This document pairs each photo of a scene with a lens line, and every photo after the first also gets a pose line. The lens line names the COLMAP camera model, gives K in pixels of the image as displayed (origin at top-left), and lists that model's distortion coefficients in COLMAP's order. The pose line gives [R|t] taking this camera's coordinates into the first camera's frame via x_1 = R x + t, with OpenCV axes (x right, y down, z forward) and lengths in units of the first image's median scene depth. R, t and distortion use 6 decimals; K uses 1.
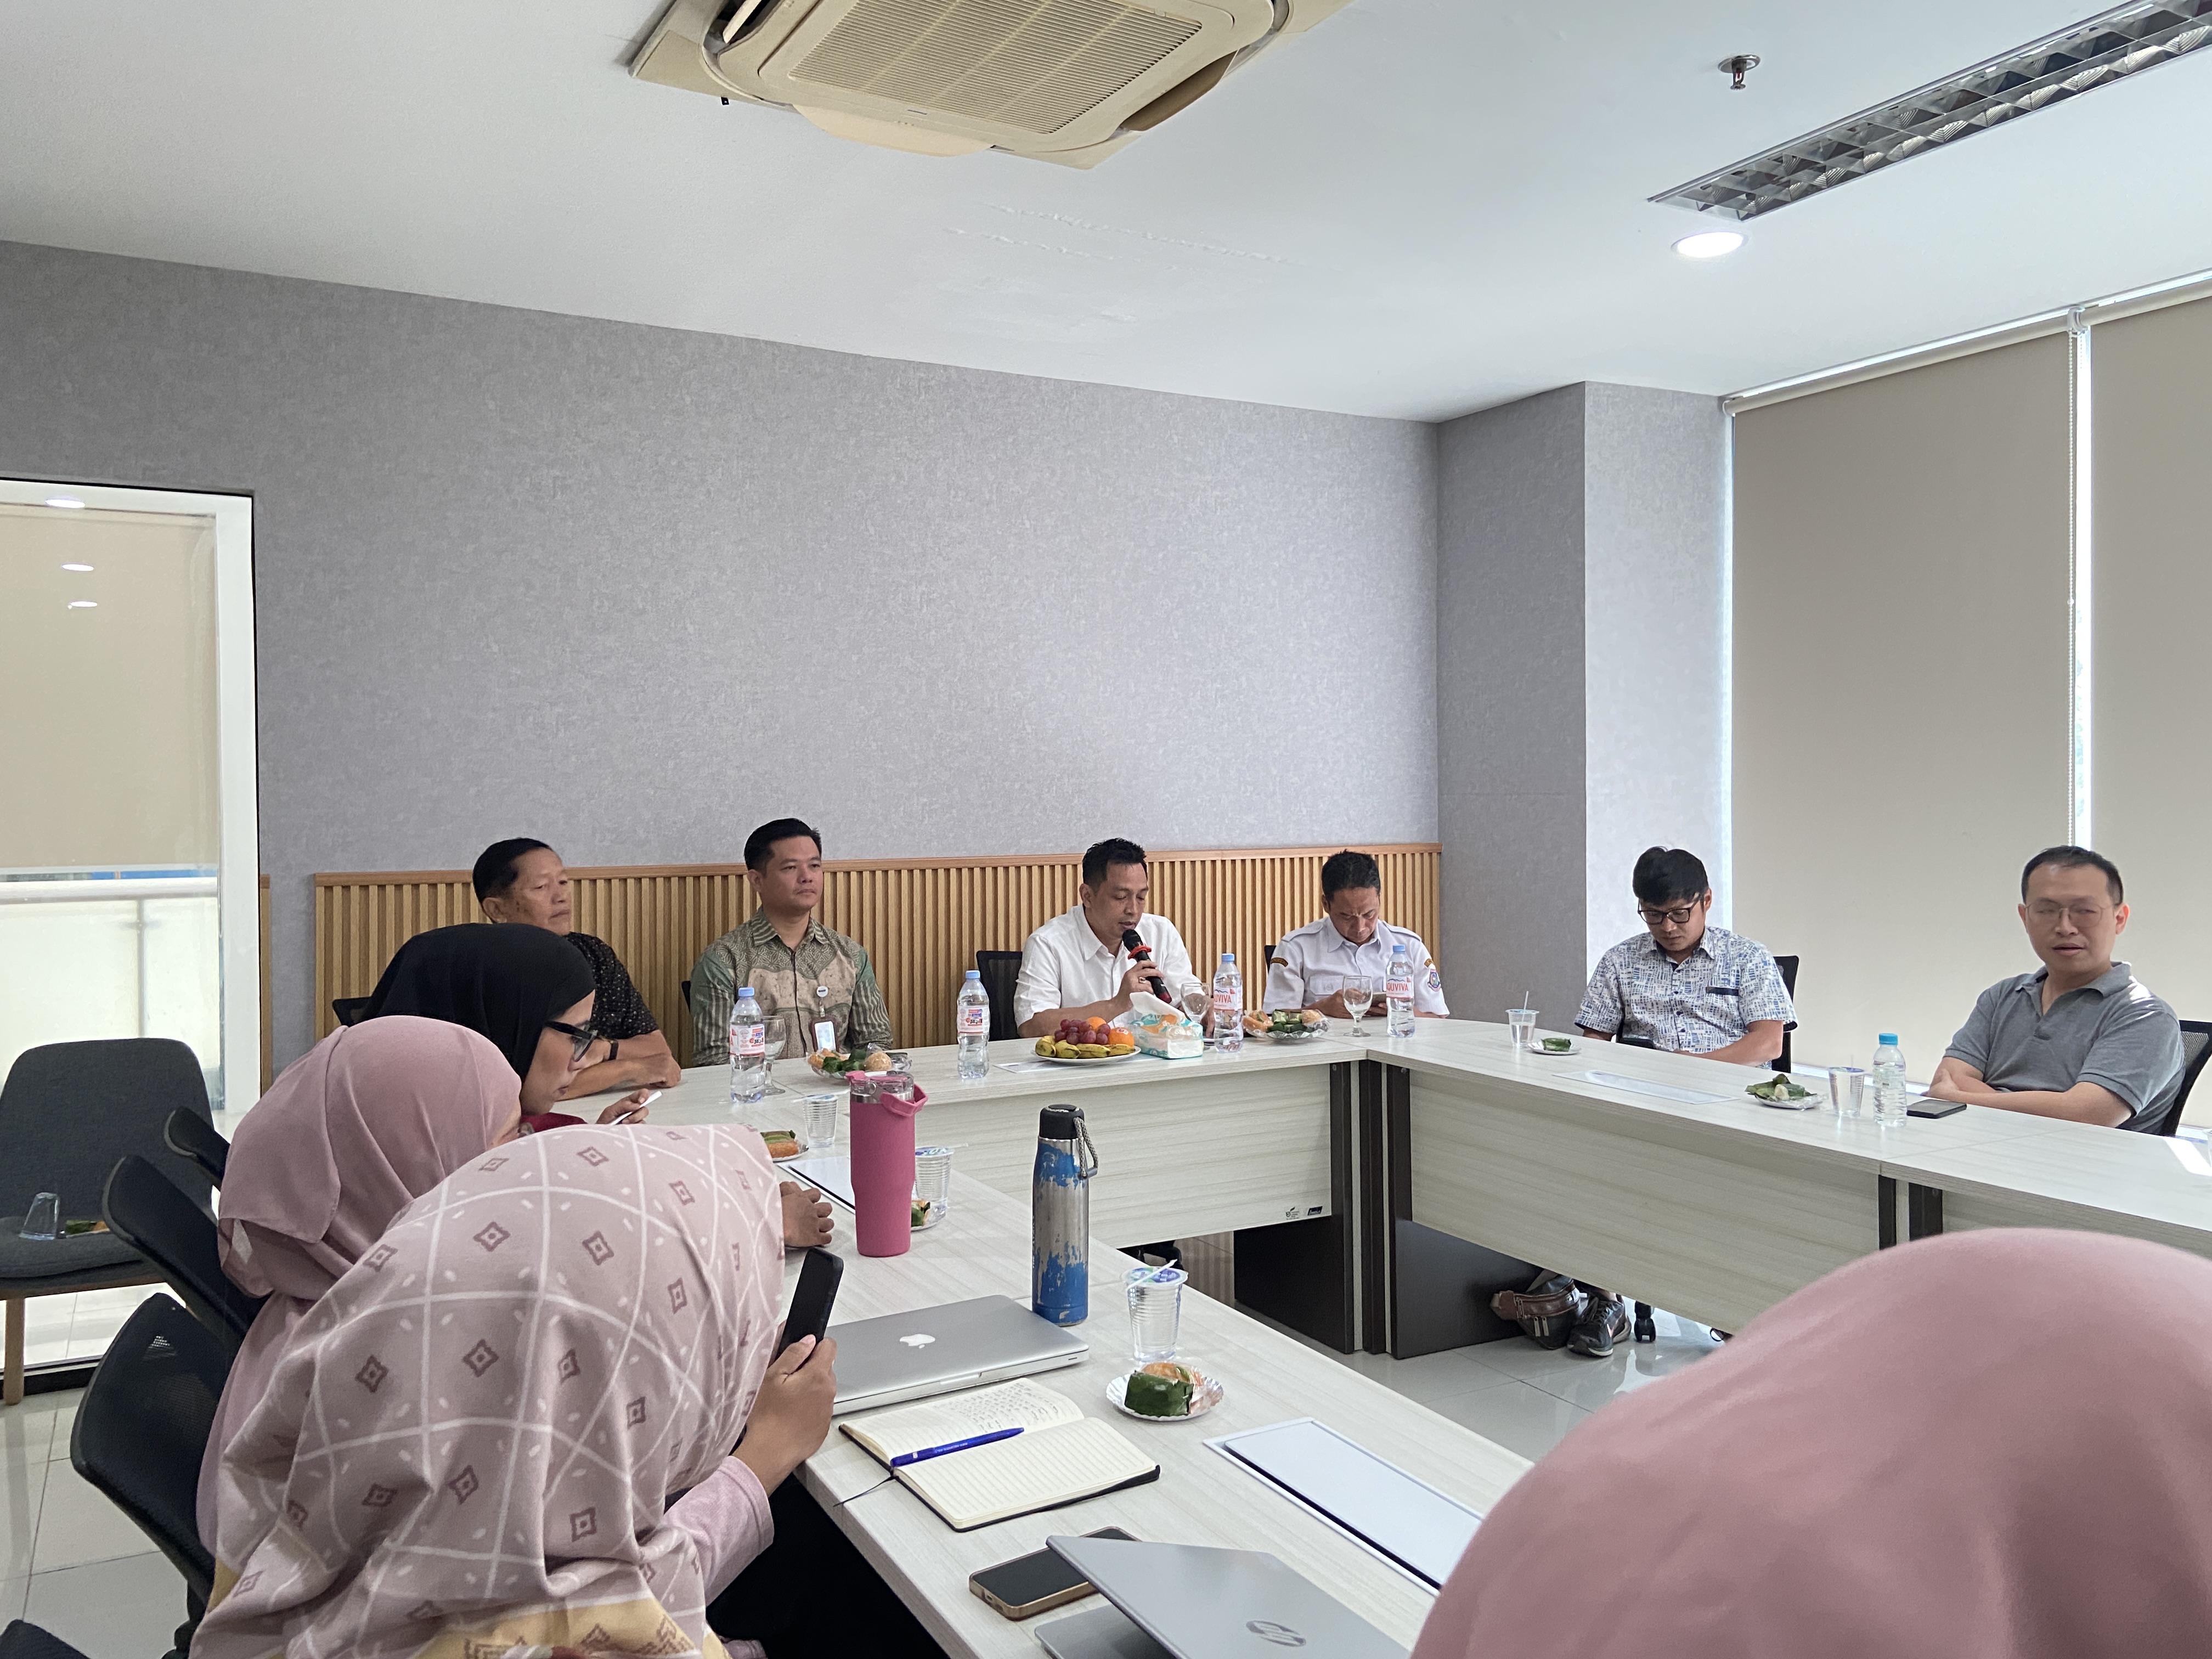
lens RADIAL K [[1668.3, 0, 1107.2], [0, 1668.3, 784.6], [0, 0, 1]] dist [0.104248, -0.149572]
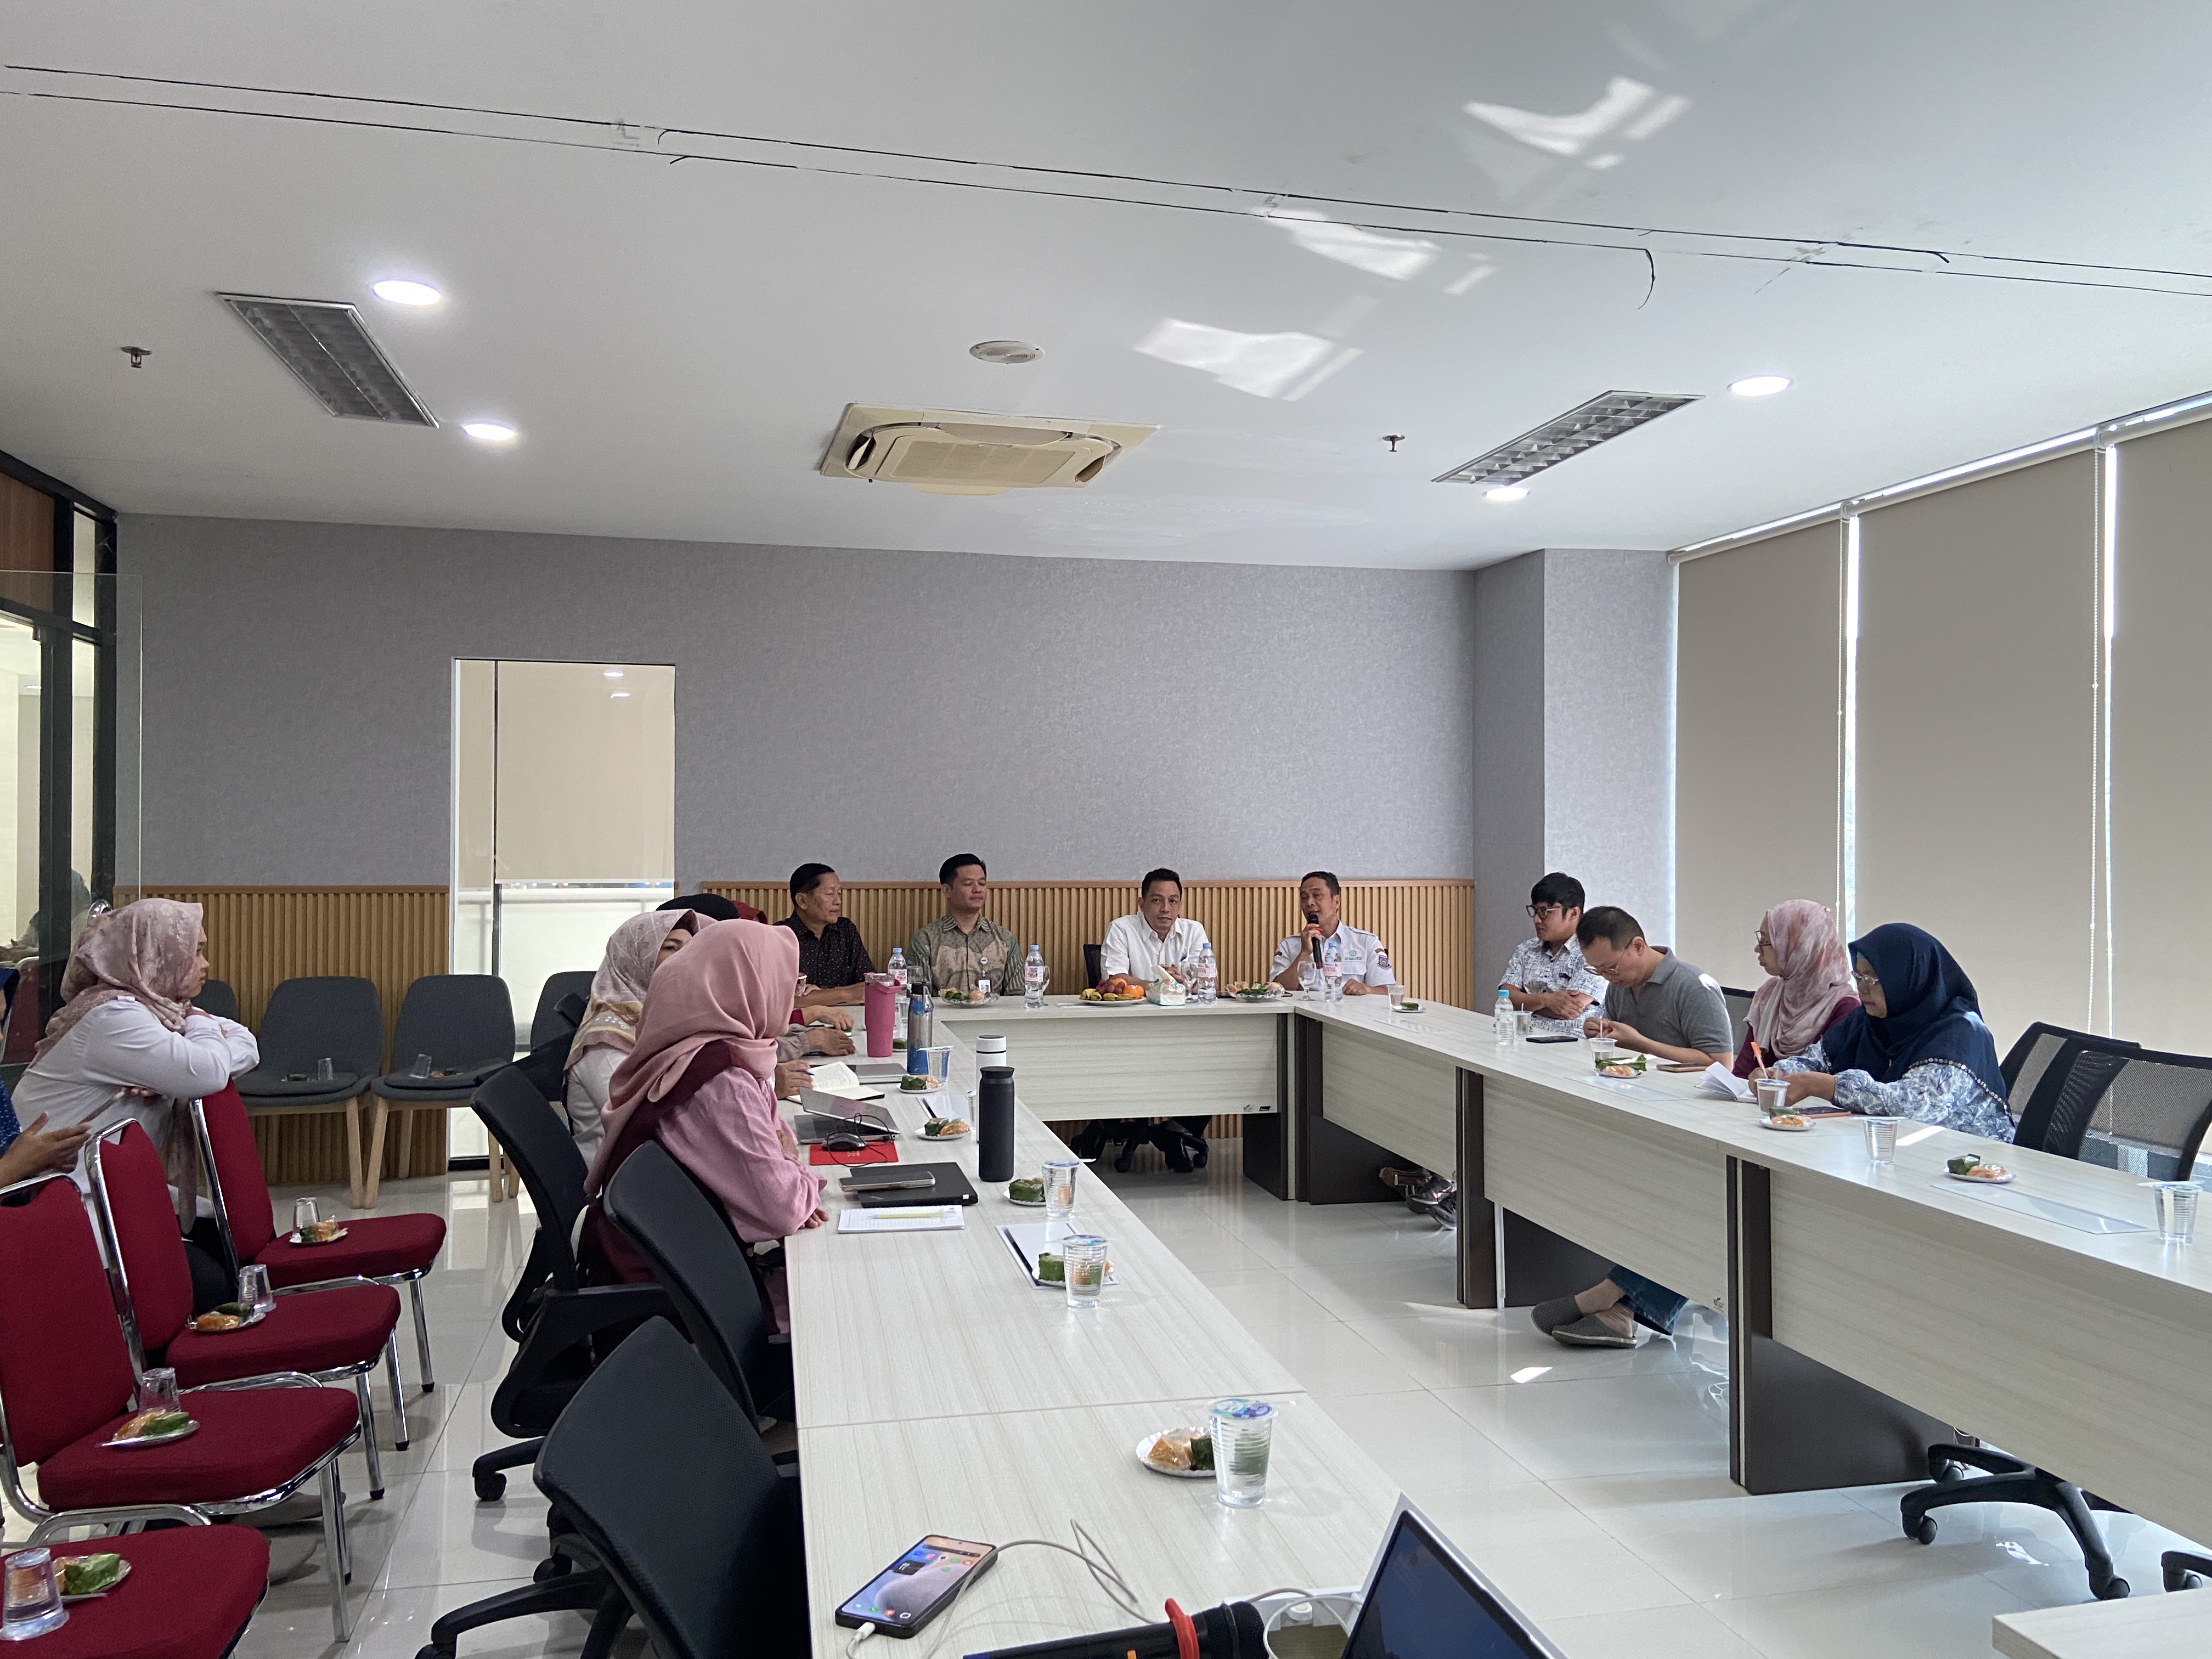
lens RADIAL K [[1668.3, 0, 1107.2], [0, 1668.3, 784.6], [0, 0, 1]] dist [0.104248, -0.149572]
pose [[0.961535, 0.003809, -0.274656, 0.379647], [-0.009884, 0.999736, -0.020737, -0.014165], [0.274504, 0.022654, 0.961319, -0.512577]]
